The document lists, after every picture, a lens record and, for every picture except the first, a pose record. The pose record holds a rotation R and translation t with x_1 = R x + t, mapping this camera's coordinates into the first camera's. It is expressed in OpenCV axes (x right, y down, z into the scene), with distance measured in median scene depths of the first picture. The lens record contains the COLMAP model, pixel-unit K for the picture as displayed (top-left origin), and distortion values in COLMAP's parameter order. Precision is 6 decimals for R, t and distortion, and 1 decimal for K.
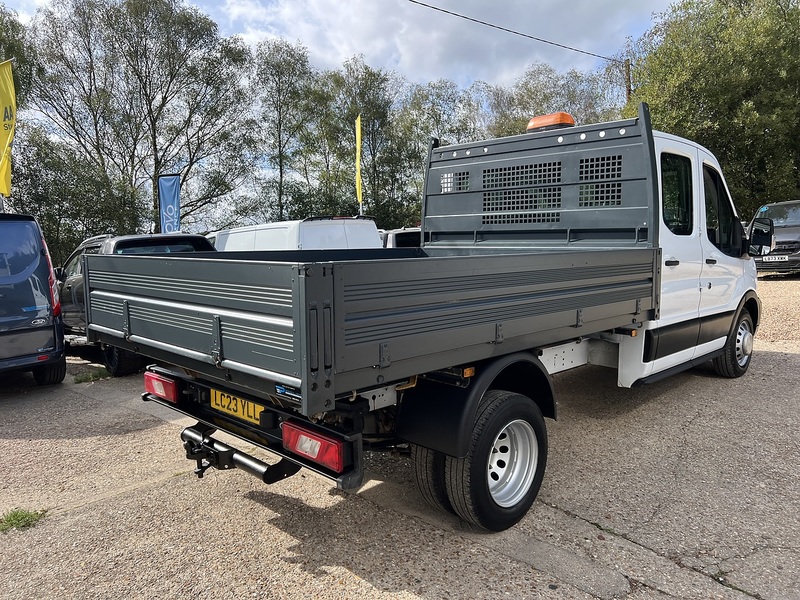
lens RADIAL K [[600.5, 0, 398.1], [0, 600.5, 298.8], [0, 0, 1]] dist [0.053688, -0.059753]
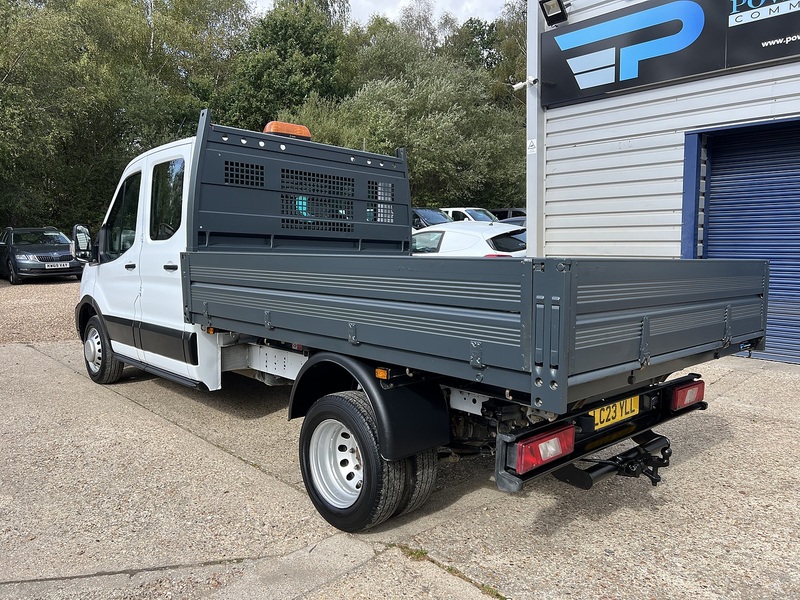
lens RADIAL K [[600.5, 0, 396.6], [0, 600.5, 299.2], [0, 0, 1]] dist [0.053688, -0.059753]
pose [[0.020626, -0.064208, 0.997723, -0.793761], [0.083536, 0.994557, 0.062277, -0.061034], [-0.996291, 0.082061, 0.025877, 0.838046]]
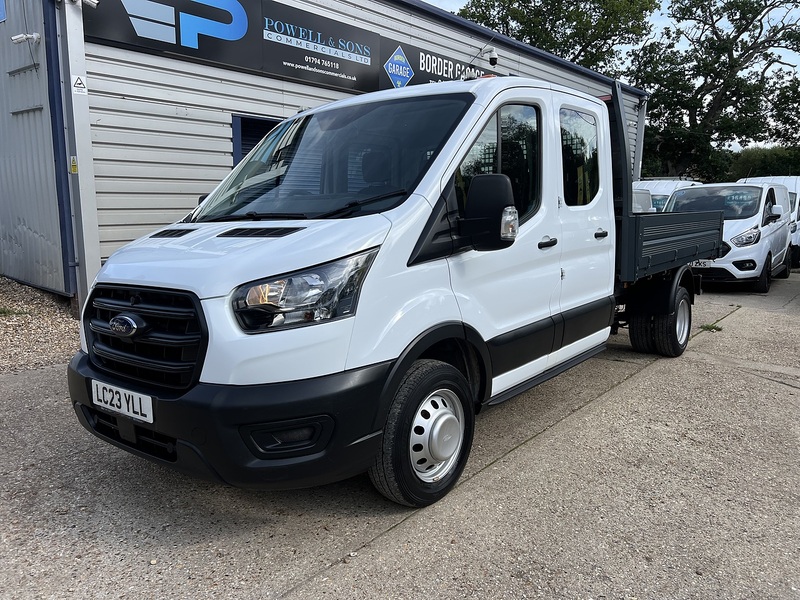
lens RADIAL K [[600.5, 0, 406.9], [0, 600.5, 299.3], [0, 0, 1]] dist [0.053688, -0.059753]
pose [[-0.991973, 0.054342, -0.114175, 0.497972], [0.025905, 0.971128, 0.237148, -0.202643], [0.123765, 0.232287, -0.964741, 2.017860]]
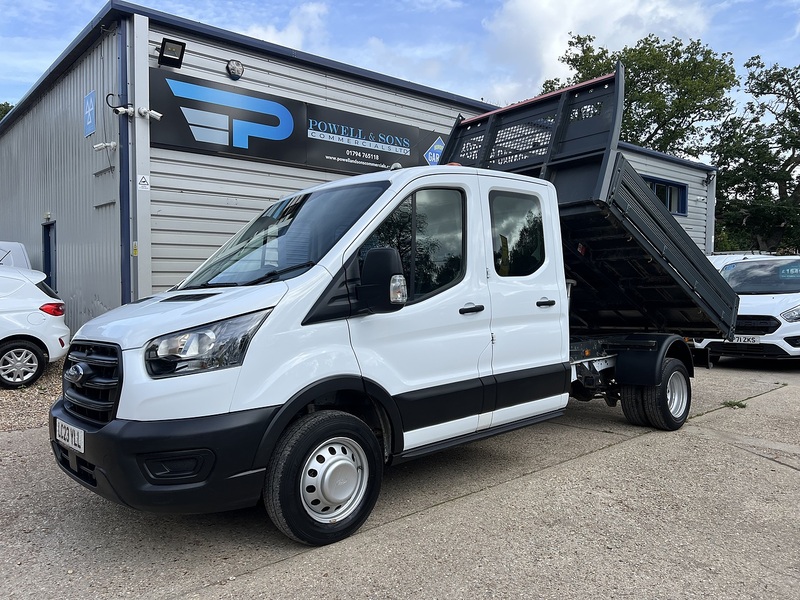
lens RADIAL K [[600.5, 0, 398.9], [0, 600.5, 295.3], [0, 0, 1]] dist [0.053688, -0.059753]
pose [[-0.998198, 0.042527, 0.042331, 0.303233], [0.046477, 0.994181, 0.097182, -0.191890], [-0.037952, 0.098974, -0.994366, 2.112334]]
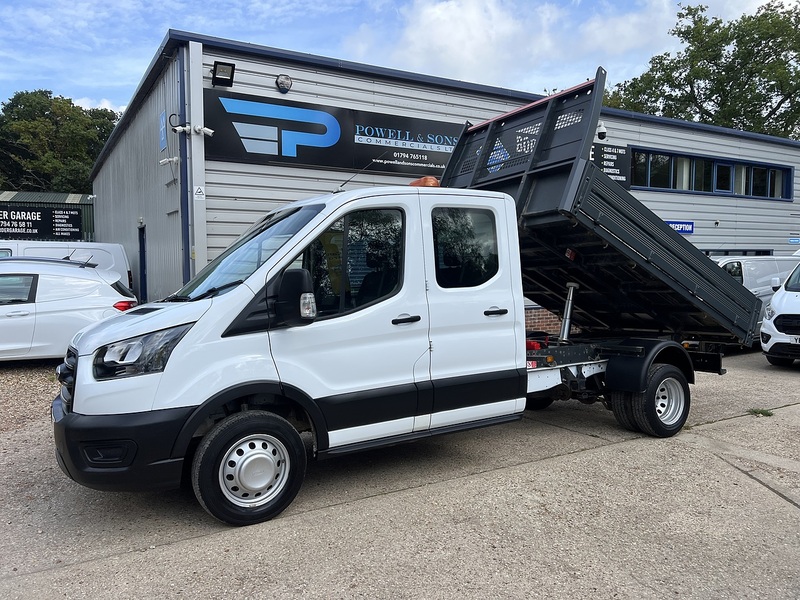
lens RADIAL K [[600.5, 0, 402.1], [0, 600.5, 295.9], [0, 0, 1]] dist [0.053688, -0.059753]
pose [[-0.973896, 0.038421, 0.223719, 0.051599], [0.064179, 0.991965, 0.109028, -0.220247], [-0.217732, 0.120540, -0.968536, 2.150599]]
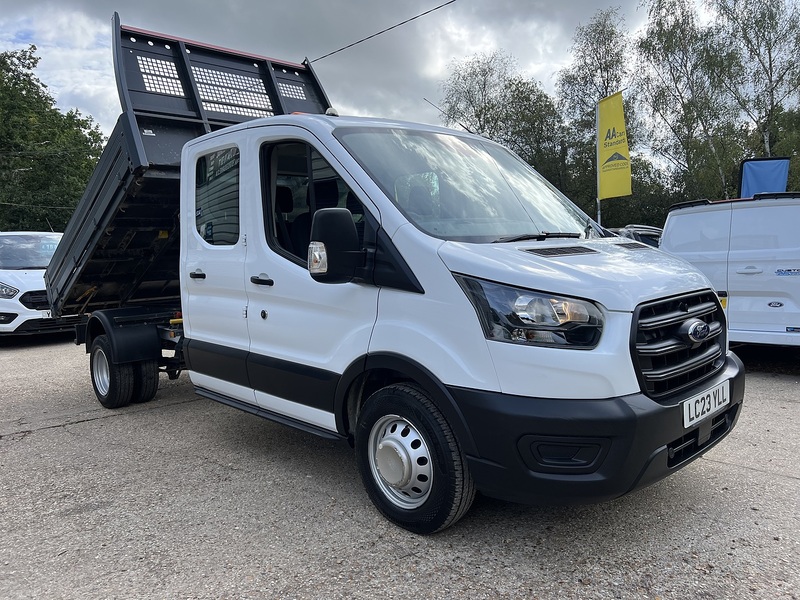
lens RADIAL K [[600.5, 0, 394.5], [0, 600.5, 297.7], [0, 0, 1]] dist [0.053688, -0.059753]
pose [[-0.024951, 0.099635, -0.994711, 1.249409], [-0.067741, 0.992565, 0.101119, -0.127210], [0.997391, 0.069905, -0.018016, 1.200667]]
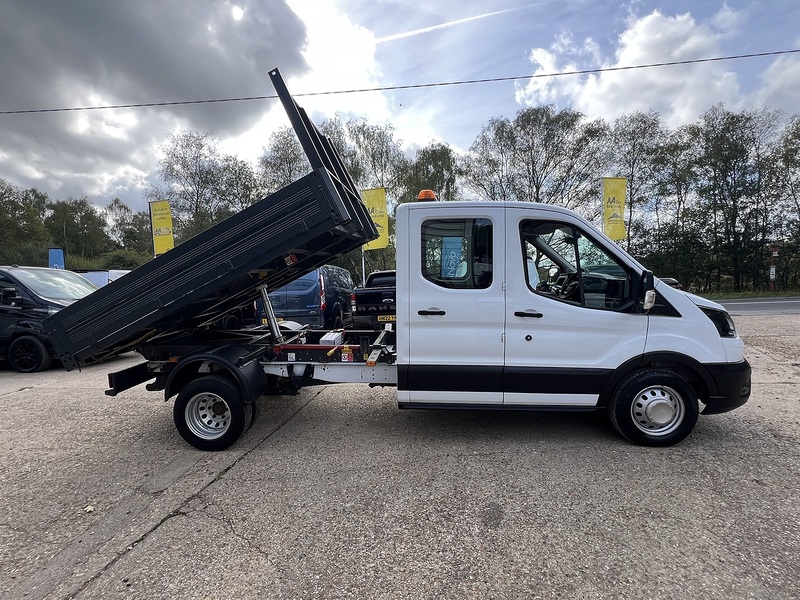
lens RADIAL K [[399.1, 0, 396.0], [0, 399.1, 300.2], [0, 0, 1]] dist [-0.001189, 0.001056]
pose [[0.651484, 0.067408, -0.755661, 0.901301], [-0.069312, 0.997168, 0.029195, -0.092480], [0.755489, 0.033356, 0.654311, 0.397888]]
